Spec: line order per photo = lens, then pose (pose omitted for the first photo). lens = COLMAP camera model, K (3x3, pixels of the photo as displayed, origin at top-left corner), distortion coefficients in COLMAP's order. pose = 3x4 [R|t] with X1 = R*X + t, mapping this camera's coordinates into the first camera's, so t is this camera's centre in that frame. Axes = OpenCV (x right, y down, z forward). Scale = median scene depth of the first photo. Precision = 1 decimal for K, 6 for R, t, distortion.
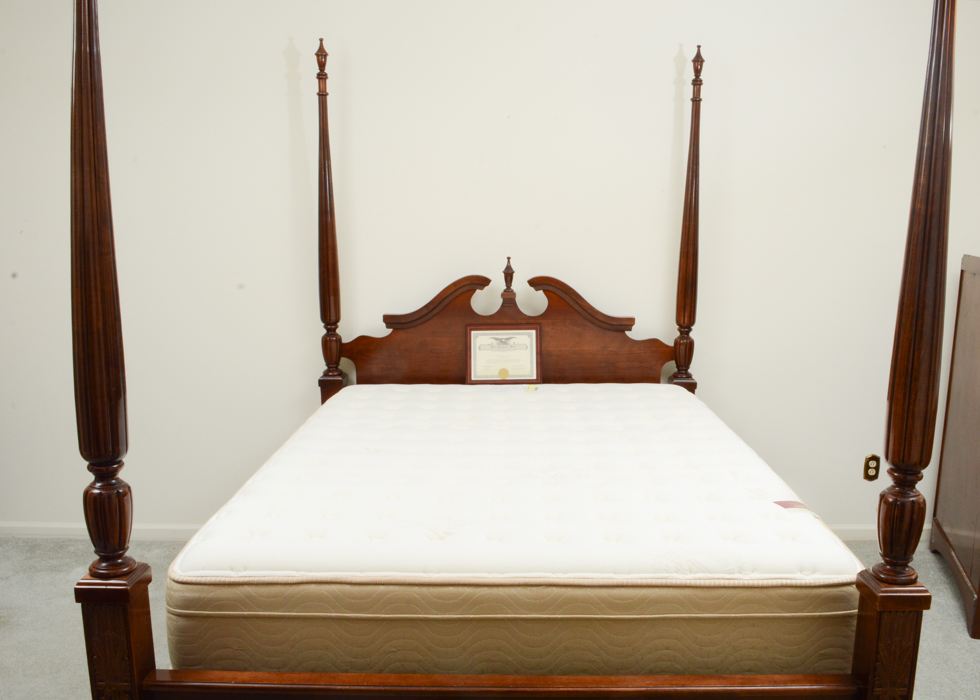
lens RADIAL K [[915.0, 0, 529.9], [0, 915.0, 381.4], [0, 0, 1]] dist [-0.087513, -0.002556]
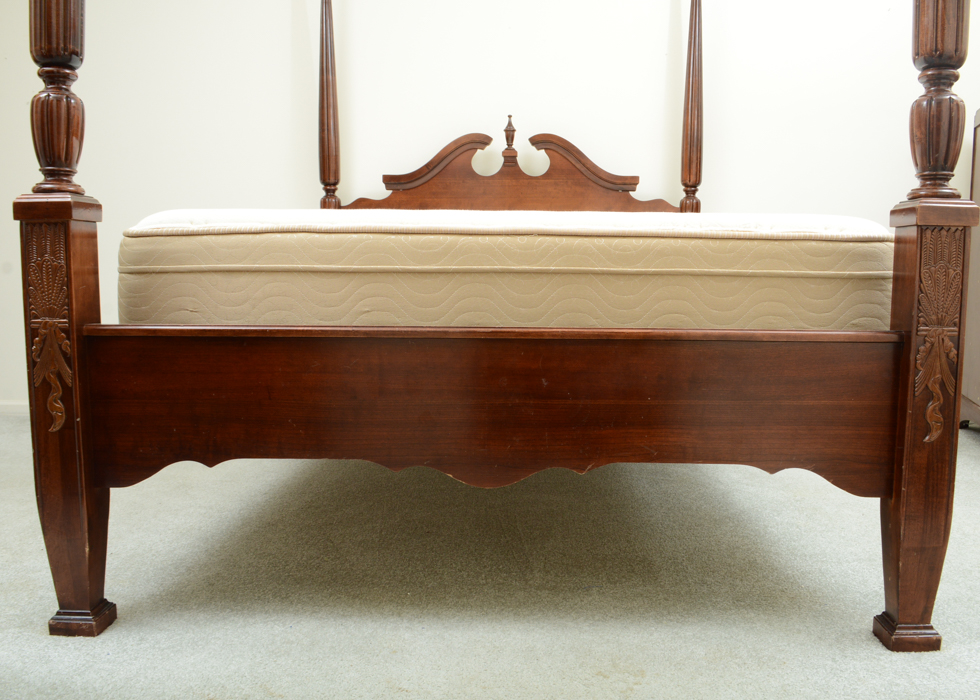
lens RADIAL K [[889.2, 0, 504.9], [0, 889.2, 347.5], [0, 0, 1]] dist [-0.086405, -0.010185]
pose [[0.999204, 0.000031, -0.039884, 0.009393], [-0.003008, 0.997209, -0.074597, 0.185624], [0.039770, 0.074658, 0.996416, 0.066280]]
